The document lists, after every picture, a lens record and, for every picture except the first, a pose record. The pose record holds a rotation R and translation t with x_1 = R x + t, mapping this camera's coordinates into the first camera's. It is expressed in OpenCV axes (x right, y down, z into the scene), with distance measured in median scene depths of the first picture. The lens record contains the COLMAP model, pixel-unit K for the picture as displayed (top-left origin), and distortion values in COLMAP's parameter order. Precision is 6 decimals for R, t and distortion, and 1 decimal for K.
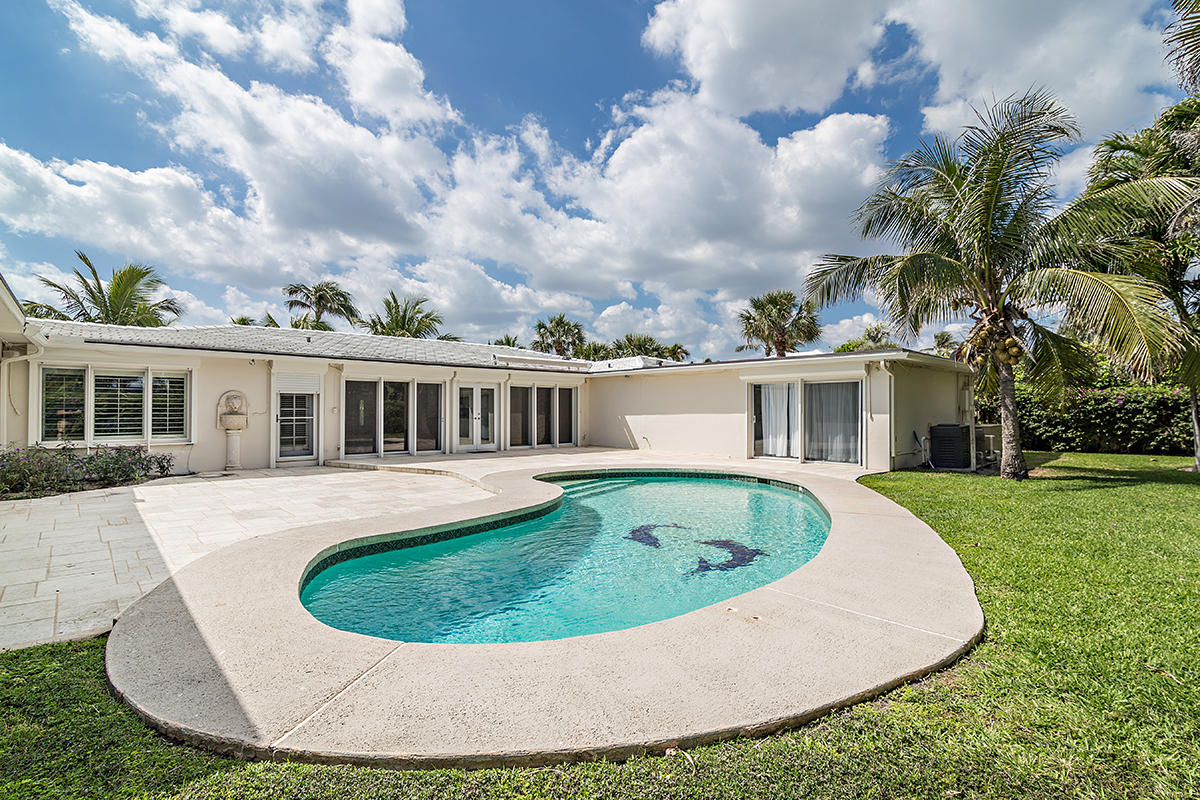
lens RADIAL K [[550.1, 0, 608.0], [0, 550.1, 403.1], [0, 0, 1]] dist [-0.009038, 0.000835]
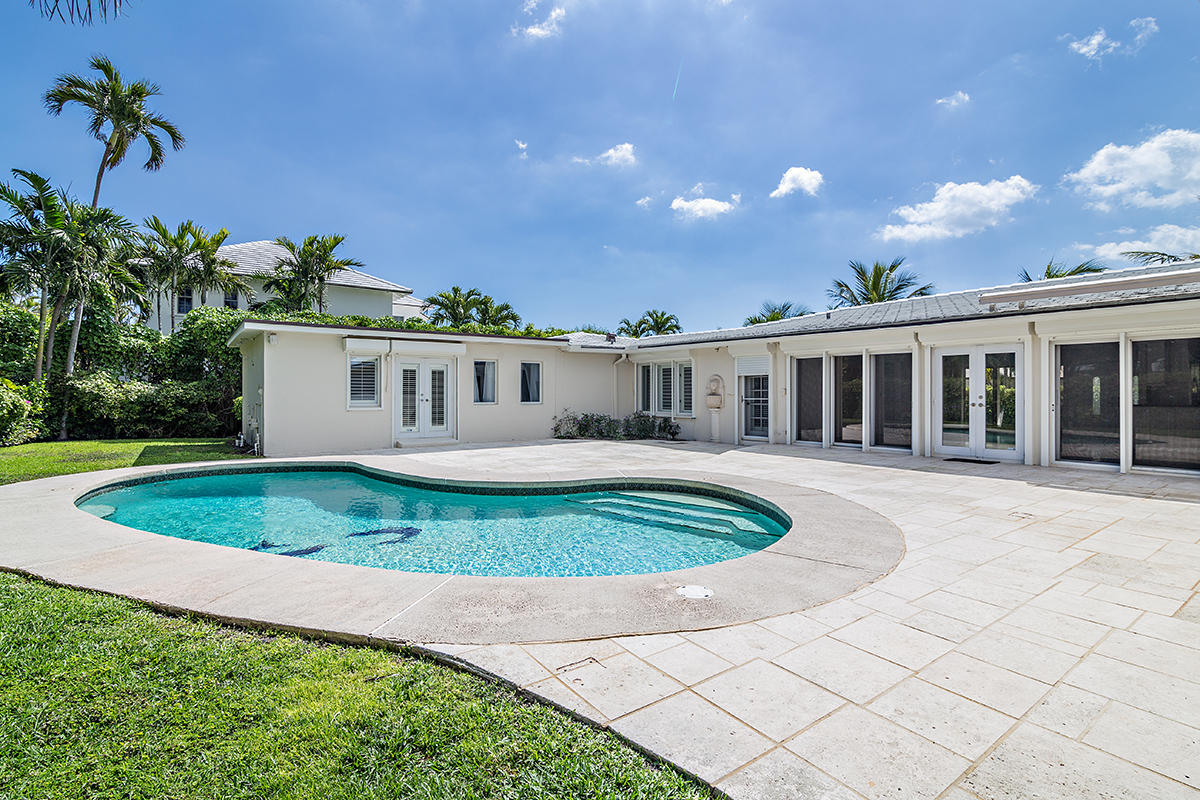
lens RADIAL K [[571.0, 0, 587.4], [0, 571.0, 394.1], [0, 0, 1]] dist [0.001349, 0.000867]
pose [[-0.147656, 0.001651, -0.989037, 0.541163], [0.011403, 0.999935, -0.000033, 0.014385], [0.988973, -0.011282, -0.147665, 0.843374]]
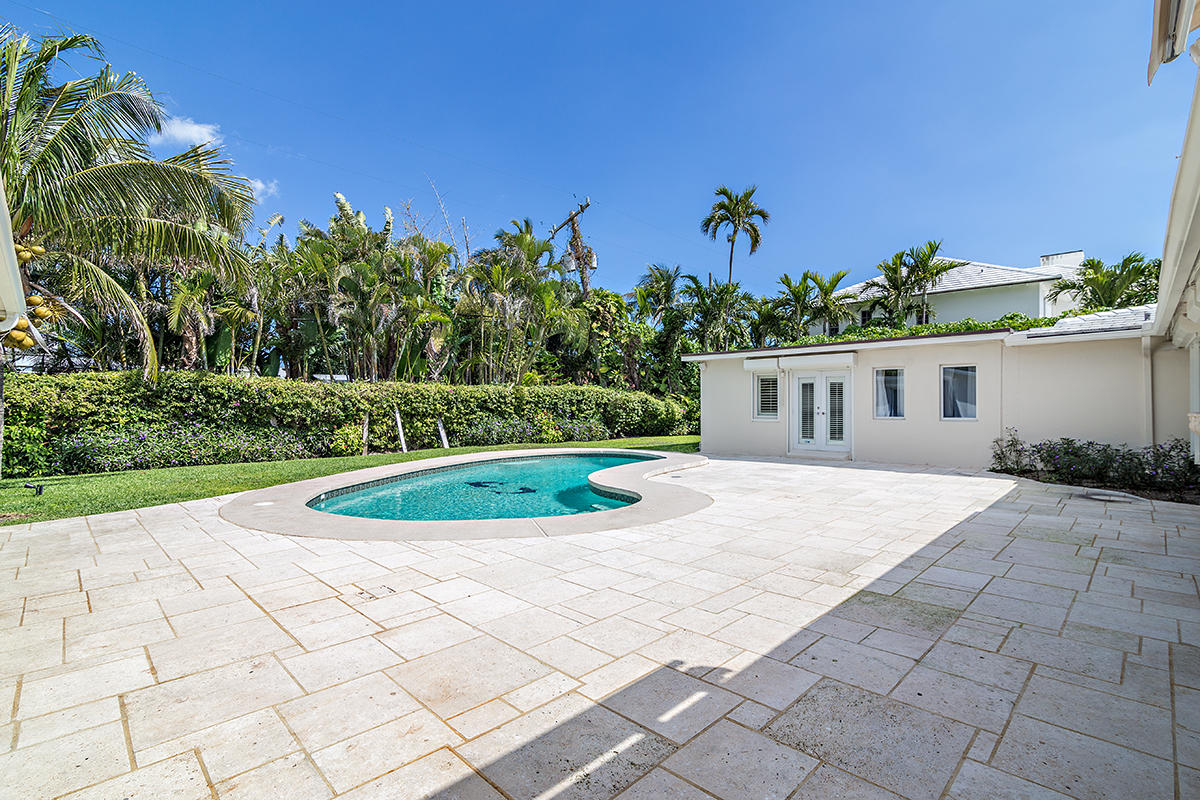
lens RADIAL K [[550.1, 0, 608.0], [0, 550.1, 403.1], [0, 0, 1]] dist [-0.009038, 0.000835]
pose [[-0.998810, 0.002488, -0.048713, -0.042299], [0.003151, 0.999903, -0.013538, 0.015513], [0.048674, -0.013675, -0.998721, 1.400326]]
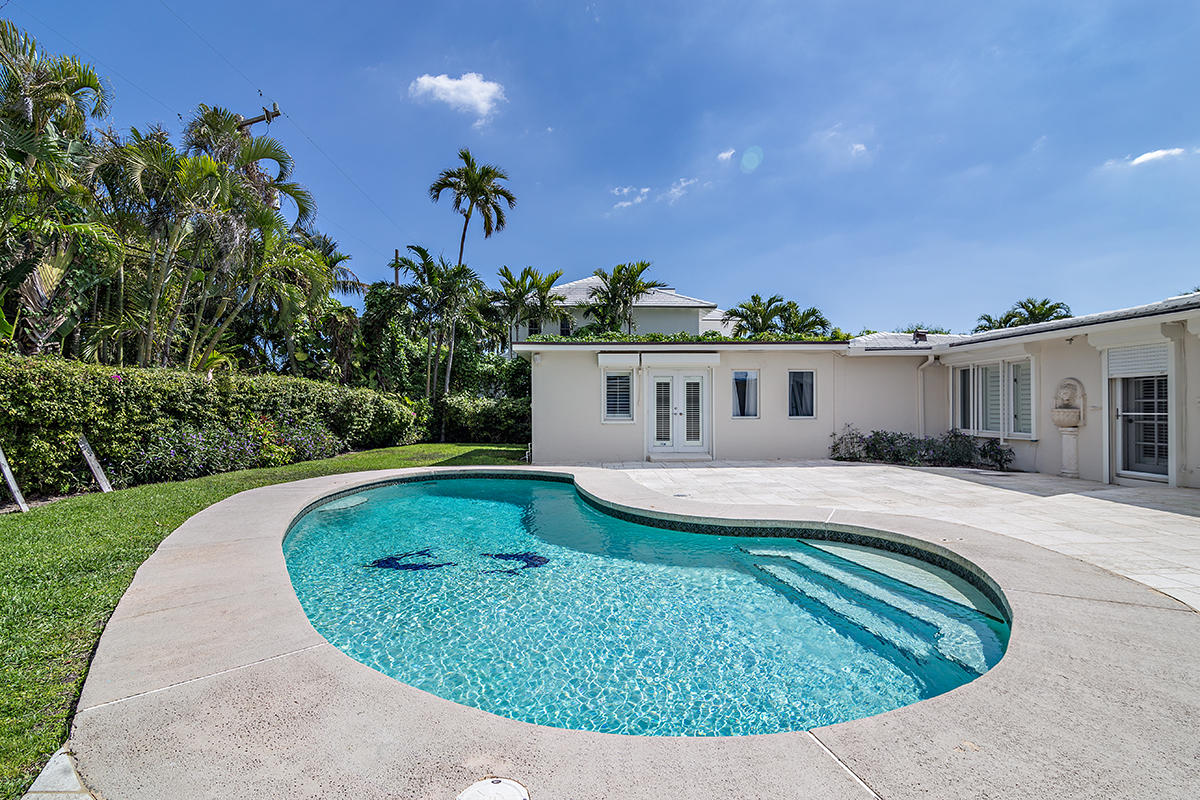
lens RADIAL K [[550.1, 0, 608.0], [0, 550.1, 403.1], [0, 0, 1]] dist [-0.009038, 0.000835]
pose [[-0.669693, -0.002503, -0.742634, 0.348911], [0.011952, 0.999828, -0.014148, 0.015537], [0.742542, -0.018350, -0.669548, 0.959950]]
